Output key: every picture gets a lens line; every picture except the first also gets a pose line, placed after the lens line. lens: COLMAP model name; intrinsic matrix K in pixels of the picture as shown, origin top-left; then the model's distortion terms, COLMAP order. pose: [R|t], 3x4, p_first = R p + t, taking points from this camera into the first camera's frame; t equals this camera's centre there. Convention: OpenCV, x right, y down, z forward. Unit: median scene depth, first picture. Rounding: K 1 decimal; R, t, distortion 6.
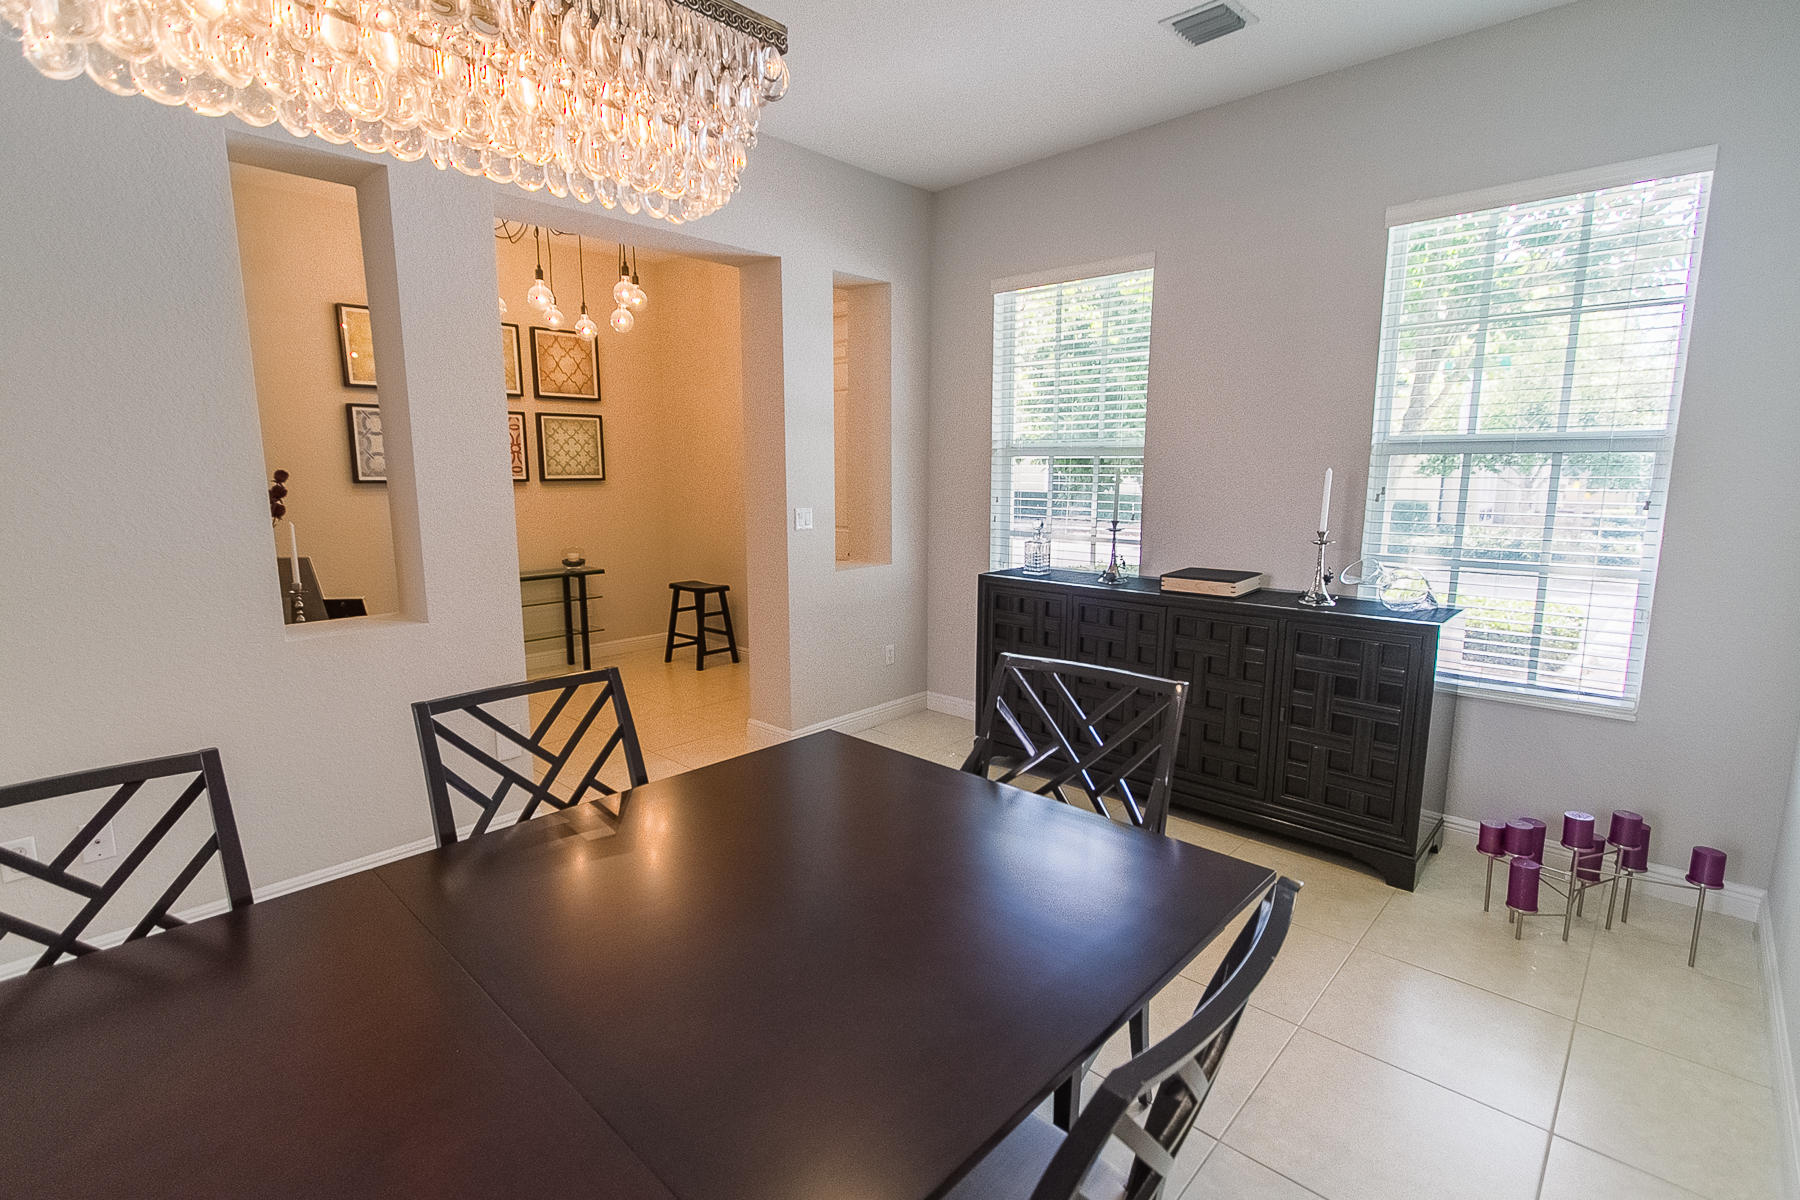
lens RADIAL K [[850.3, 0, 900.0], [0, 850.3, 600.0], [0, 0, 1]] dist [0.000970, 0.000086]
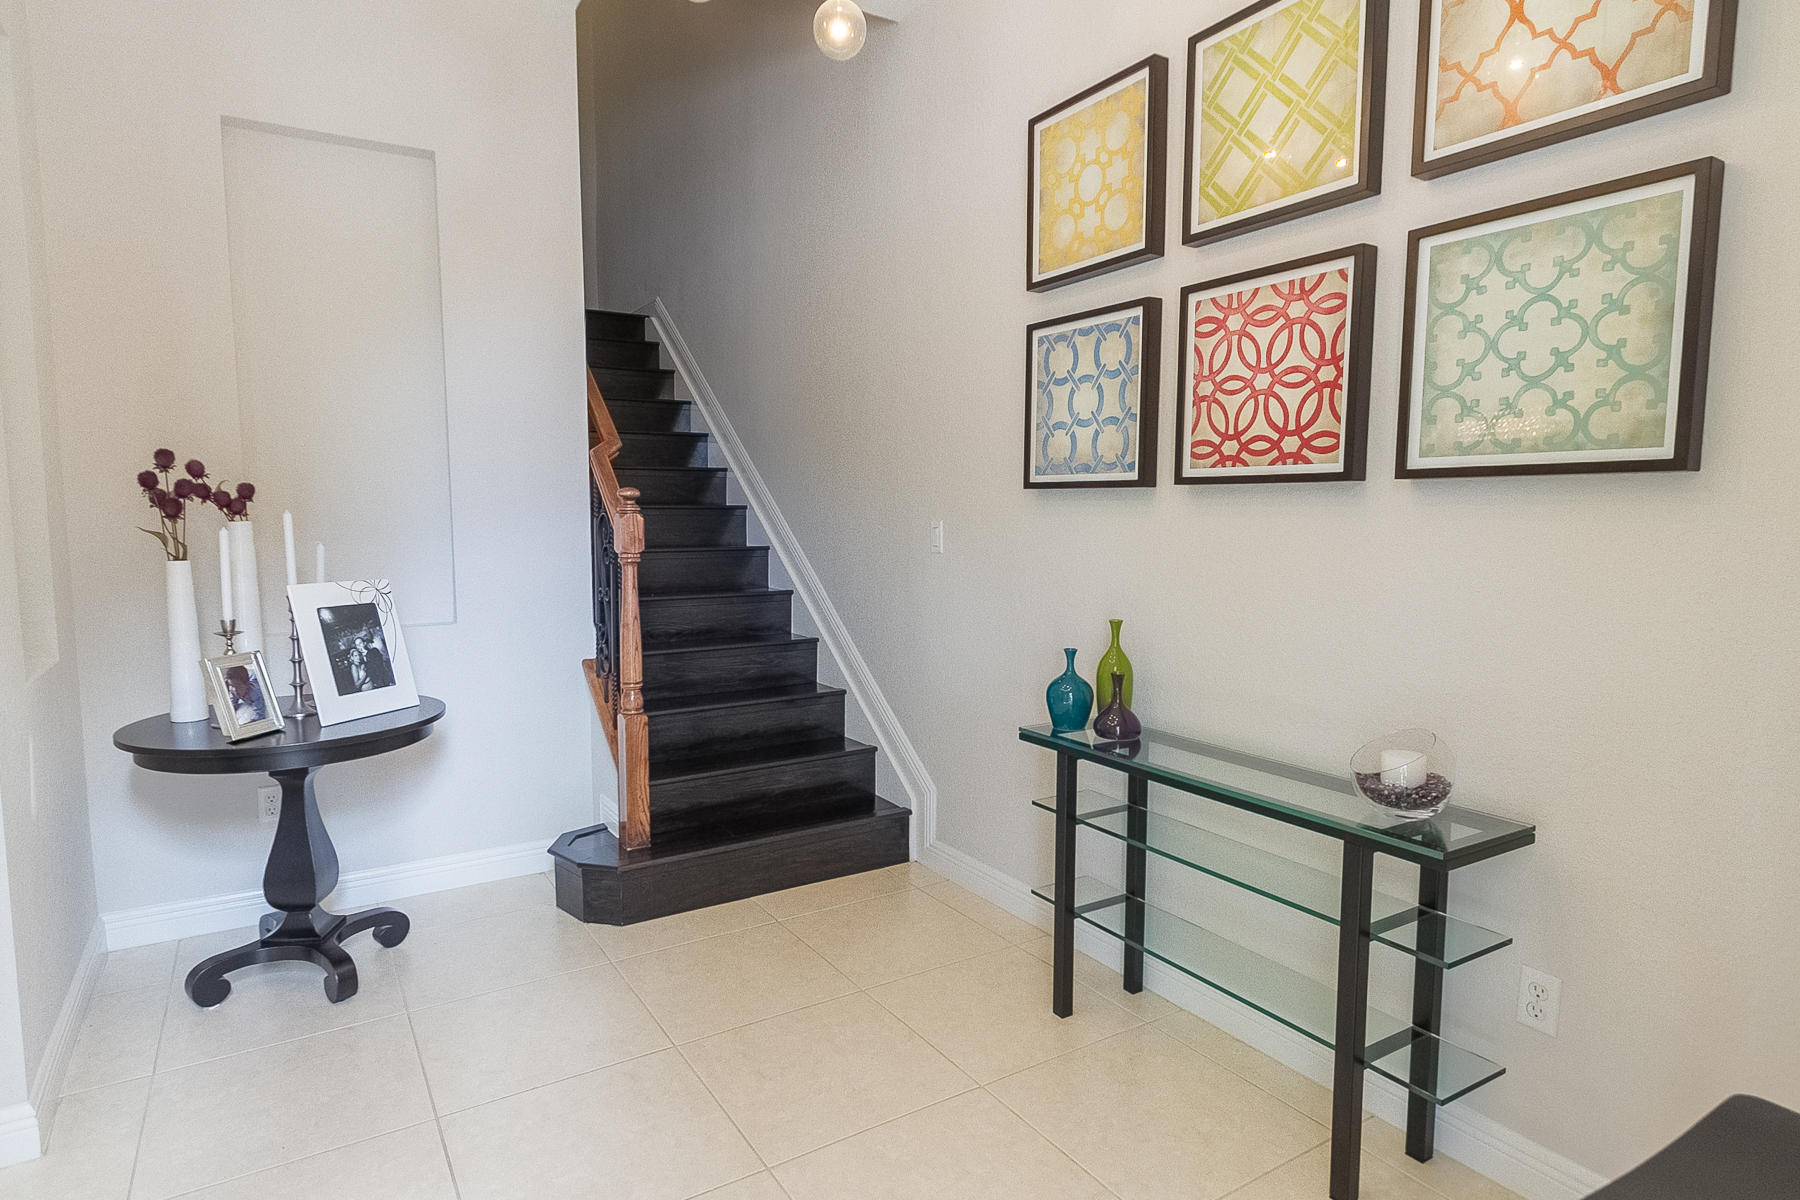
lens RADIAL K [[962.2, 0, 900.0], [0, 962.2, 600.0], [0, 0, 1]] dist [-0.002545, -0.000839]
pose [[-0.238158, 0.085804, -0.967429, -0.070912], [-0.153939, 0.980163, 0.124829, -0.114230], [0.958949, 0.178654, -0.220225, 0.915541]]
